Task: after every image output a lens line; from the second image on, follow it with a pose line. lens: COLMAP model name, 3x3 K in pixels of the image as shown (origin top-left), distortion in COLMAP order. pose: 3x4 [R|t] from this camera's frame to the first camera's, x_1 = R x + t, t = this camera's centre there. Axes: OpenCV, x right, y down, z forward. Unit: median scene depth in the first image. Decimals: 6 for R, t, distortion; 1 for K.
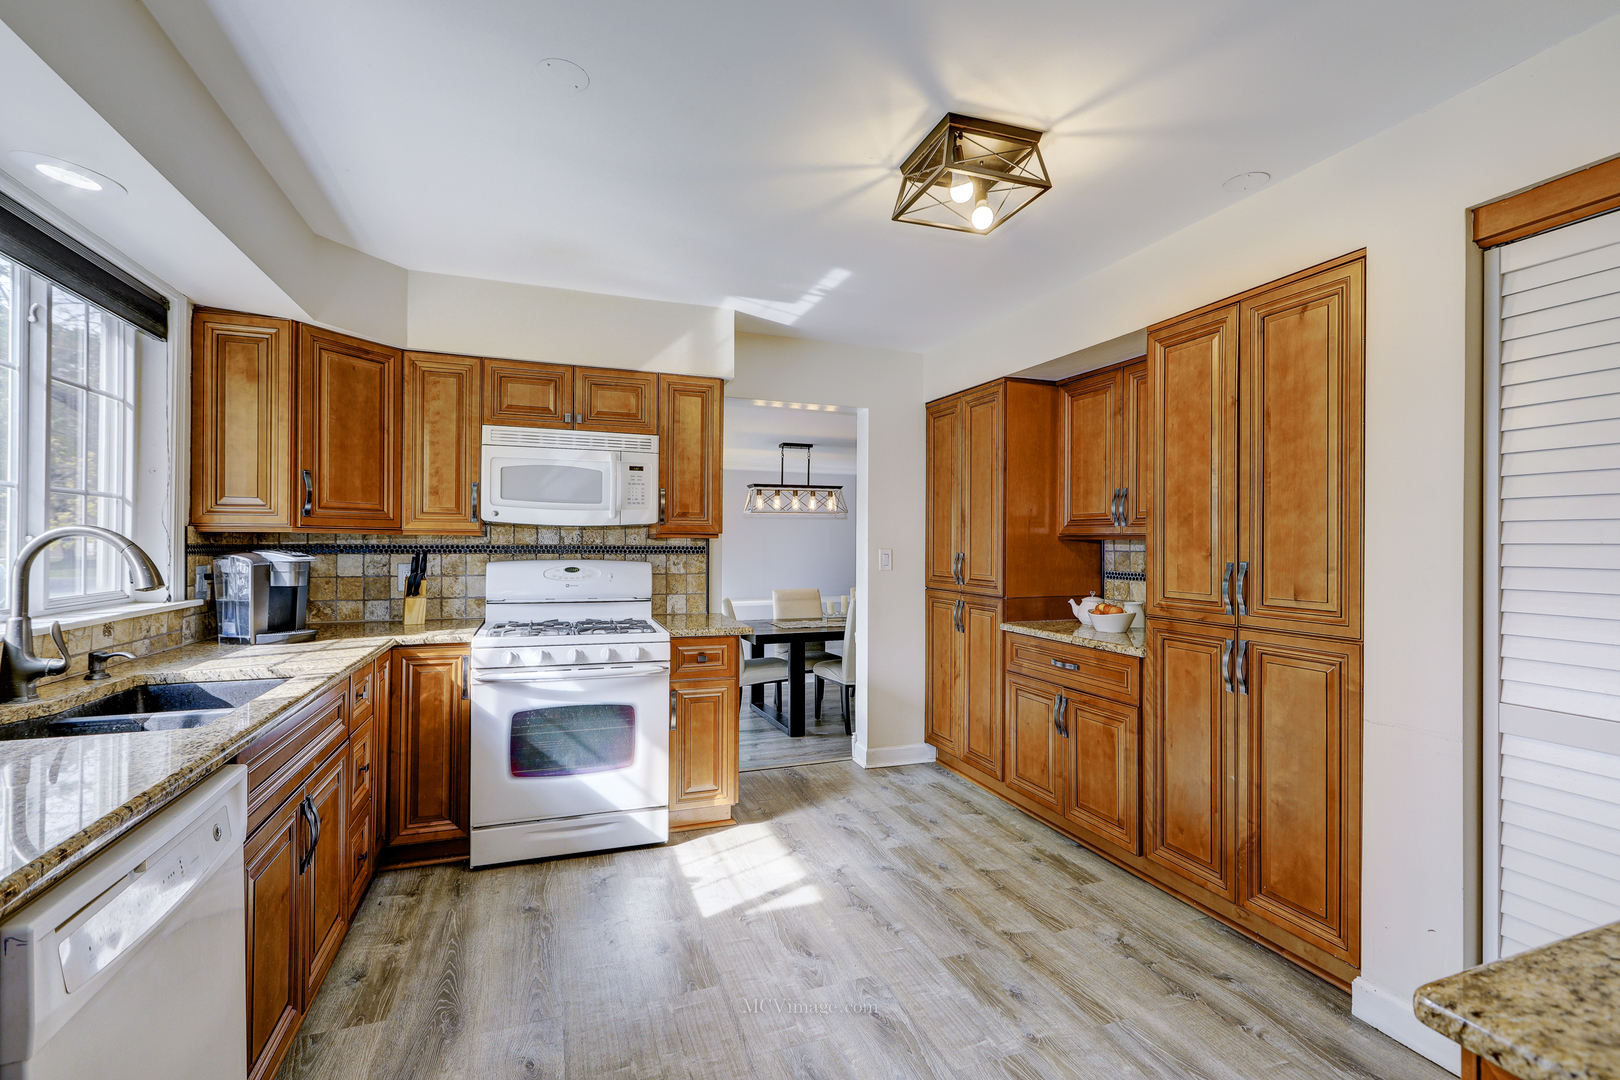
lens RADIAL K [[720.6, 0, 822.6], [0, 720.6, 537.4], [0, 0, 1]] dist [-0.007432, 0.001496]
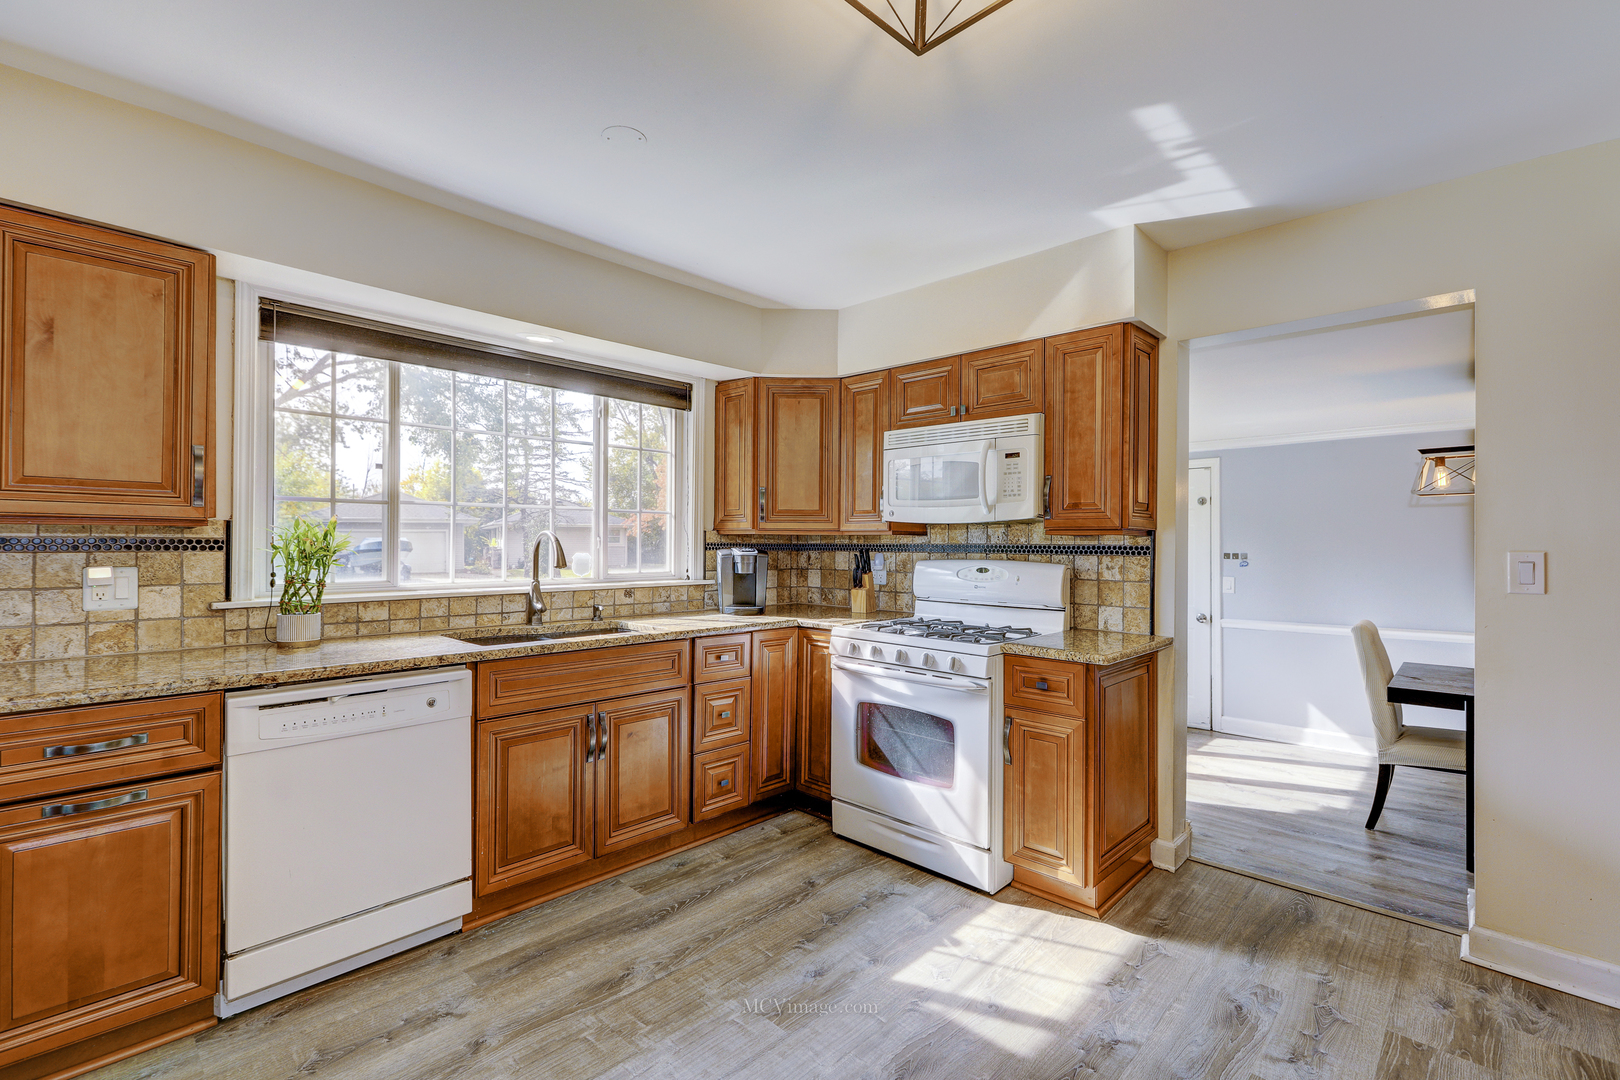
lens RADIAL K [[720.6, 0, 800.2], [0, 720.6, 540.7], [0, 0, 1]] dist [-0.007432, 0.001496]
pose [[0.416237, -0.007447, -0.909226, 0.449334], [0.005226, 0.999970, -0.005798, 0.011736], [0.909241, -0.002338, 0.416263, 0.431858]]
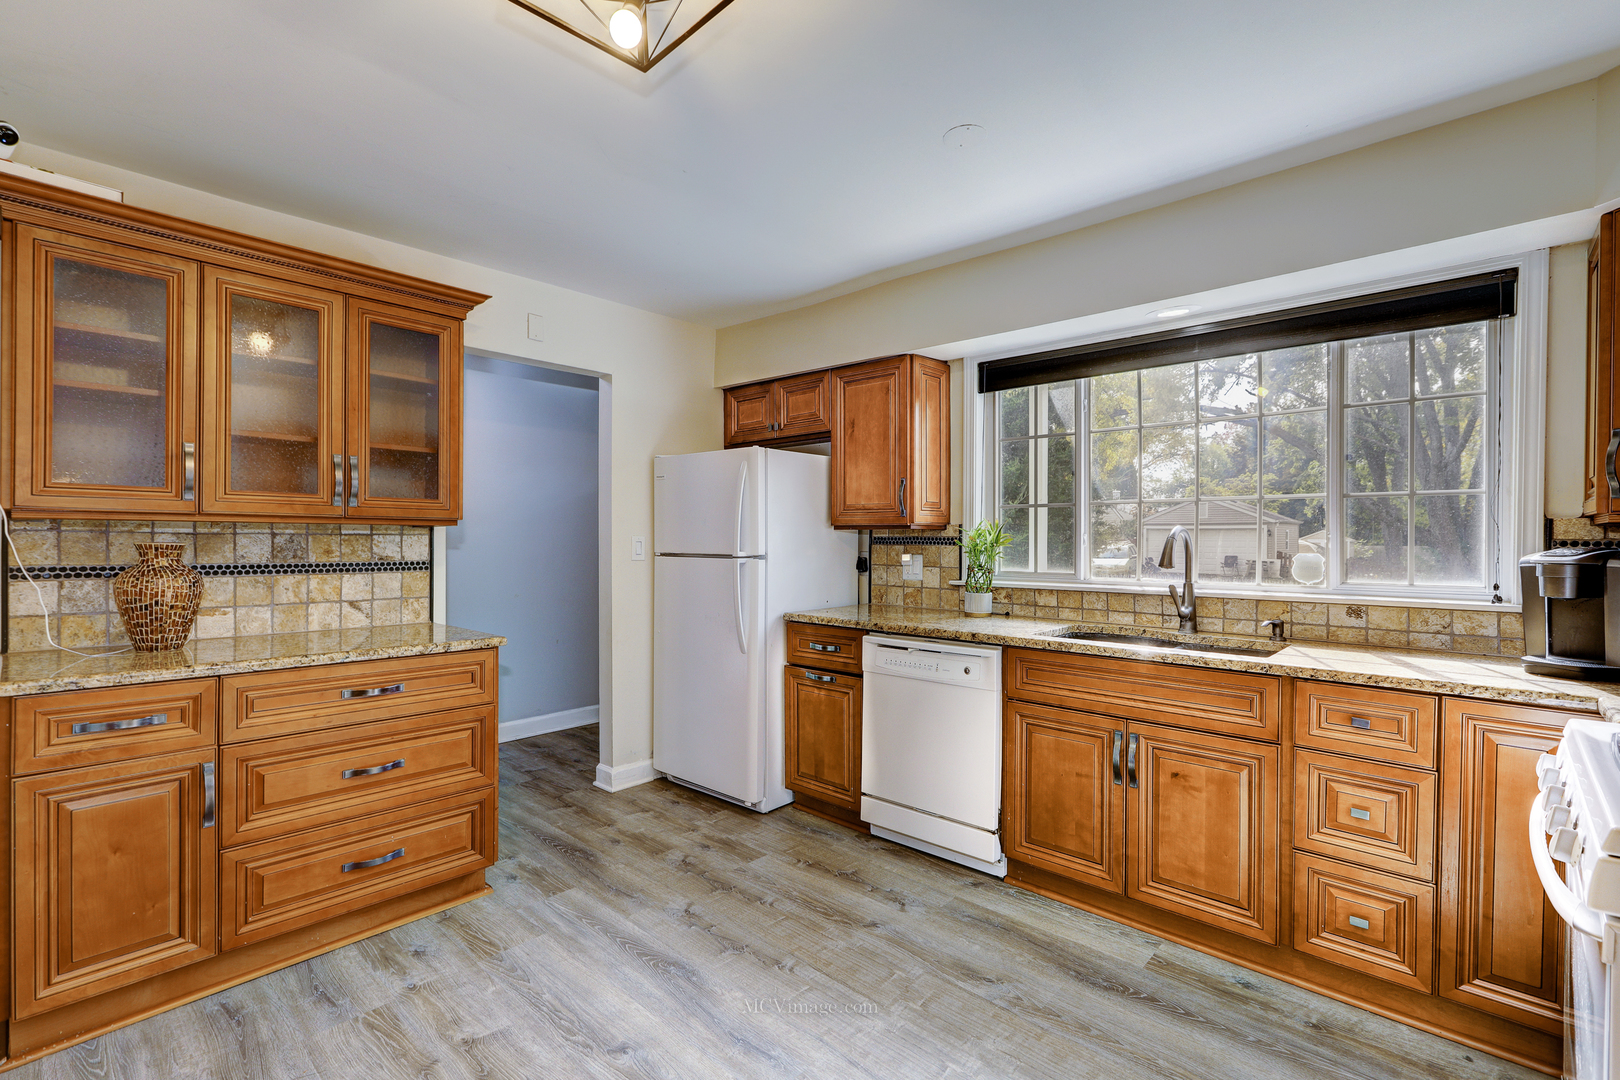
lens RADIAL K [[720.6, 0, 806.9], [0, 720.6, 543.6], [0, 0, 1]] dist [-0.007432, 0.001496]
pose [[-0.898409, -0.006994, -0.439105, 0.209468], [-0.006445, 0.999975, -0.002741, 0.016598], [0.439113, 0.000368, -0.898432, 1.077009]]
